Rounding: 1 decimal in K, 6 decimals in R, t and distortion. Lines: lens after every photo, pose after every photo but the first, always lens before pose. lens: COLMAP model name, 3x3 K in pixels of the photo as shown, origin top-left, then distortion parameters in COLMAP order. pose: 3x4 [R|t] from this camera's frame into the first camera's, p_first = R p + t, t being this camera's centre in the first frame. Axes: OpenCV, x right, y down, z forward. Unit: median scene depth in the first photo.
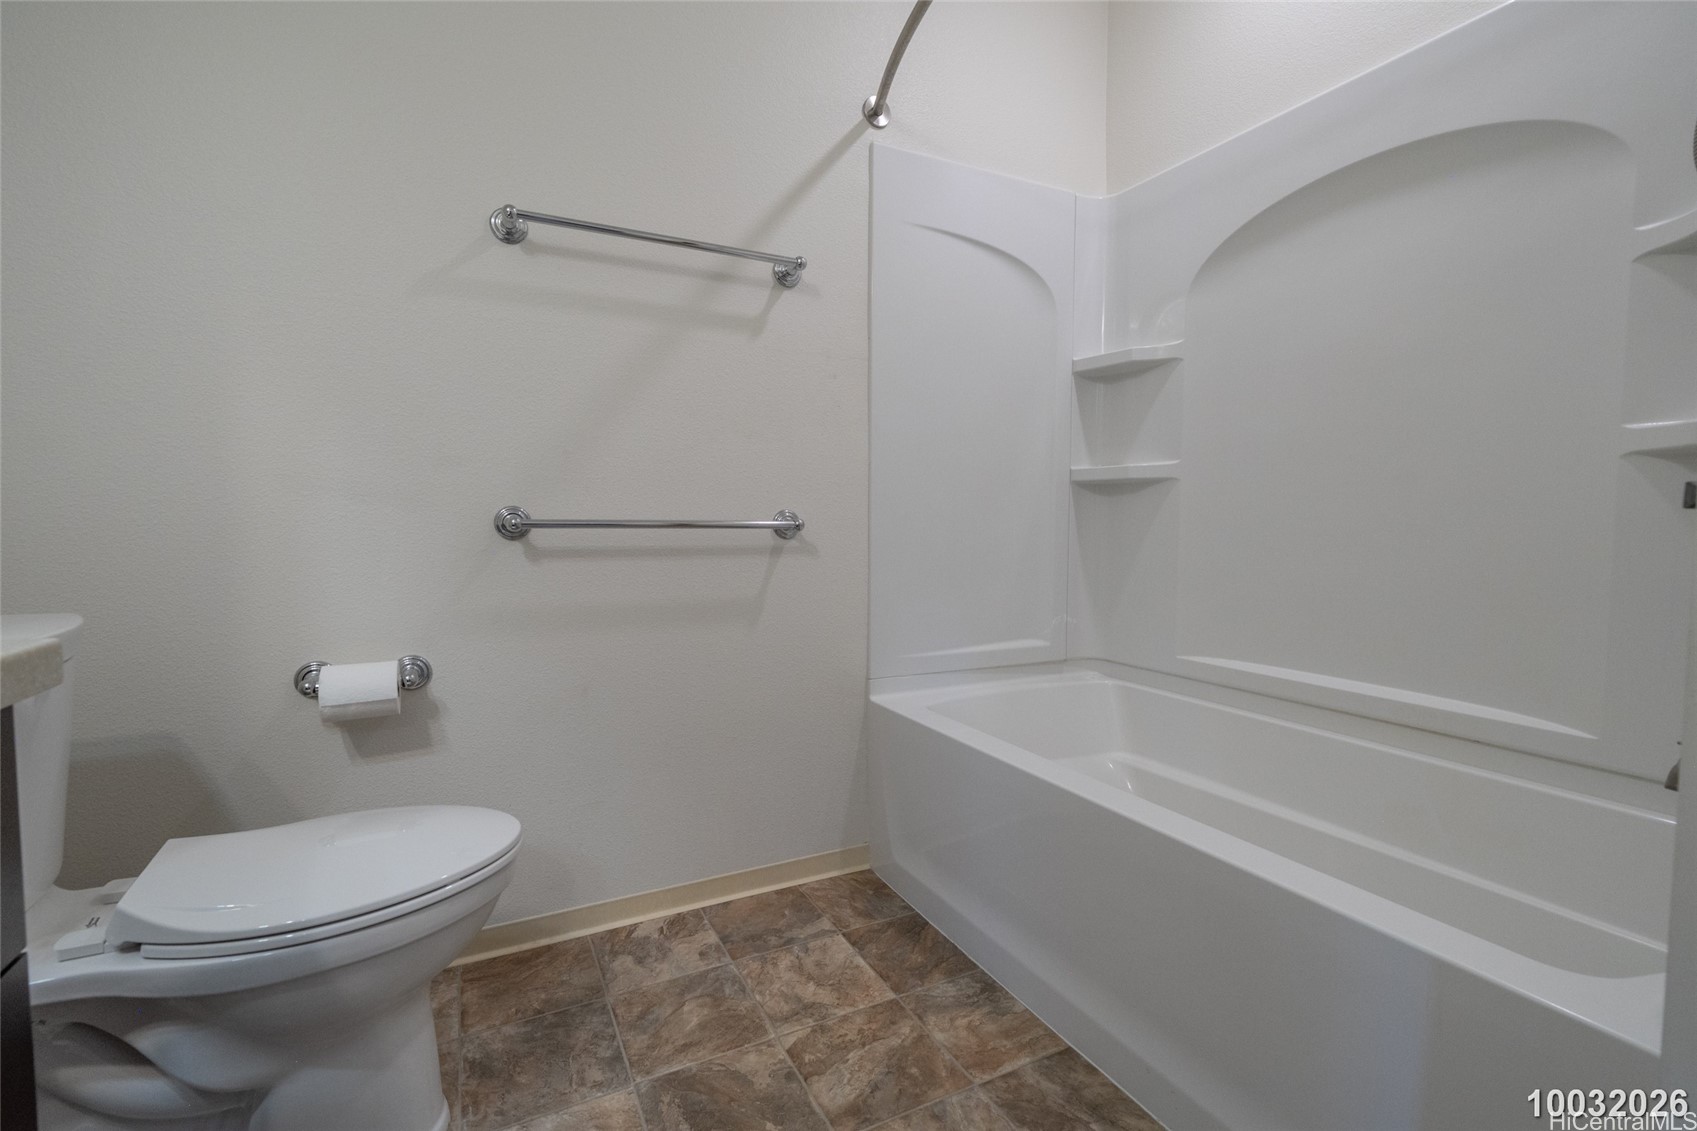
lens RADIAL K [[743.9, 0, 848.5], [0, 743.9, 565.5], [0, 0, 1]] dist [-0.000677, 0.000410]
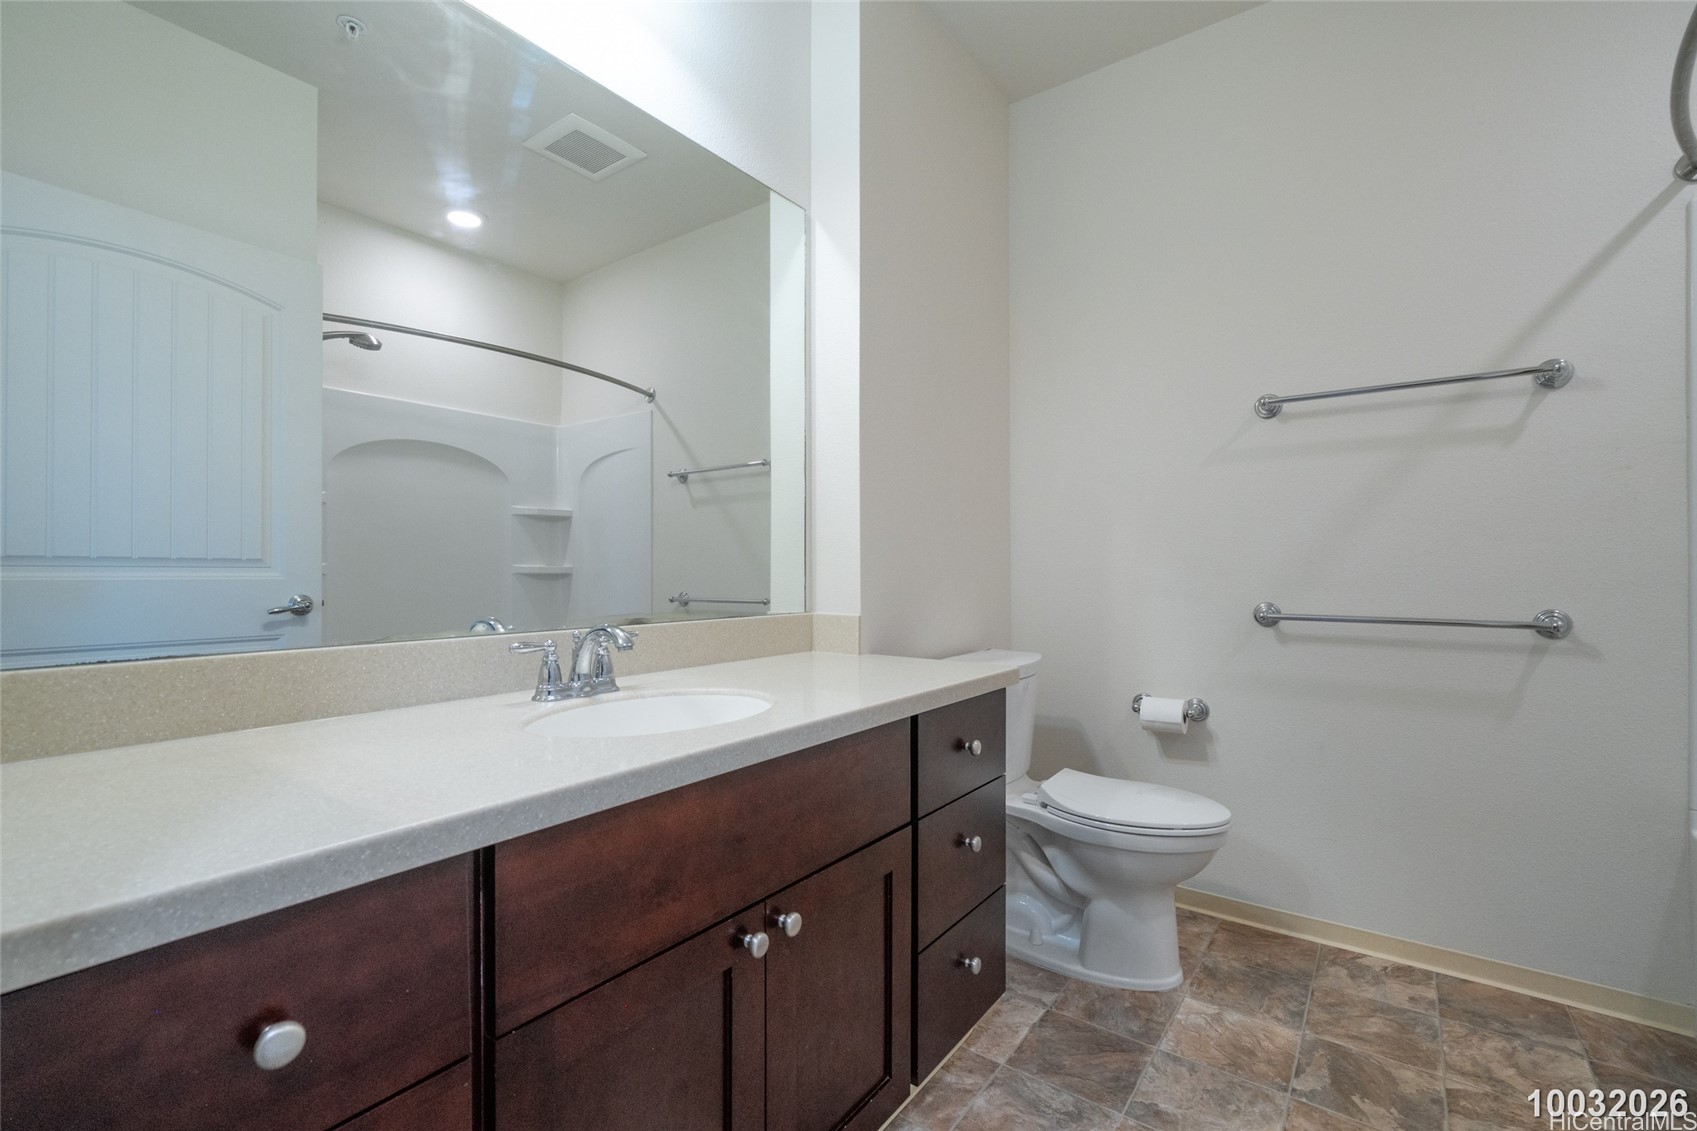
lens RADIAL K [[743.9, 0, 848.5], [0, 743.9, 565.5], [0, 0, 1]] dist [-0.000677, 0.000410]
pose [[0.438675, -0.011499, -0.898572, 0.495831], [-0.051130, 0.997979, -0.037732, -0.060341], [0.897190, 0.062496, 0.437200, -0.346926]]
